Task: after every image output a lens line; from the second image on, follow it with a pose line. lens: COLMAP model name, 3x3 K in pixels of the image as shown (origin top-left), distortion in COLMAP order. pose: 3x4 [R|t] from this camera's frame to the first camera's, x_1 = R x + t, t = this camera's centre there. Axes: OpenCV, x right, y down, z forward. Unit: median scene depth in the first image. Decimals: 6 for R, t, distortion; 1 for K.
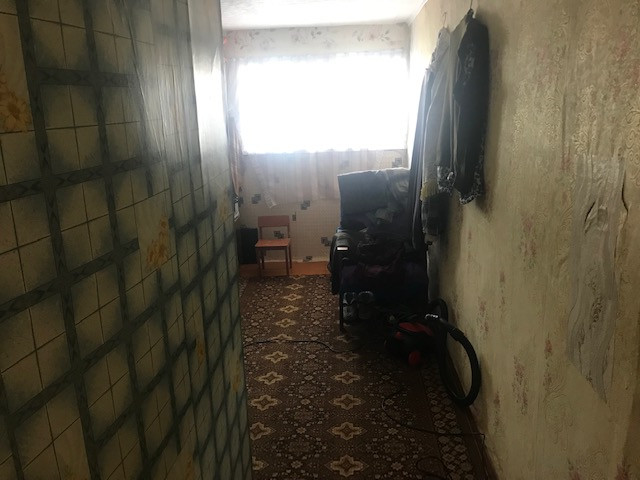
lens RADIAL K [[509.2, 0, 319.5], [0, 509.2, 230.3], [0, 0, 1]] dist [0.004556, -0.001601]
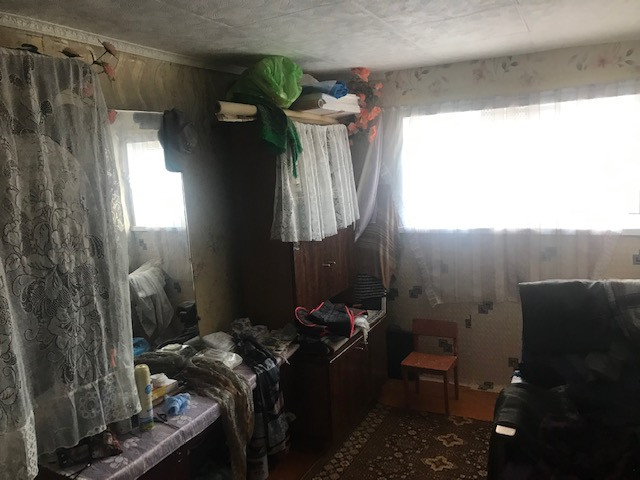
lens RADIAL K [[509.2, 0, 319.5], [0, 509.2, 230.3], [0, 0, 1]] dist [0.004556, -0.001601]
pose [[0.905004, 0.038804, -0.423630, 0.060426], [-0.083021, 0.992794, -0.086421, -0.078273], [0.417223, 0.113381, 0.901704, 0.282604]]
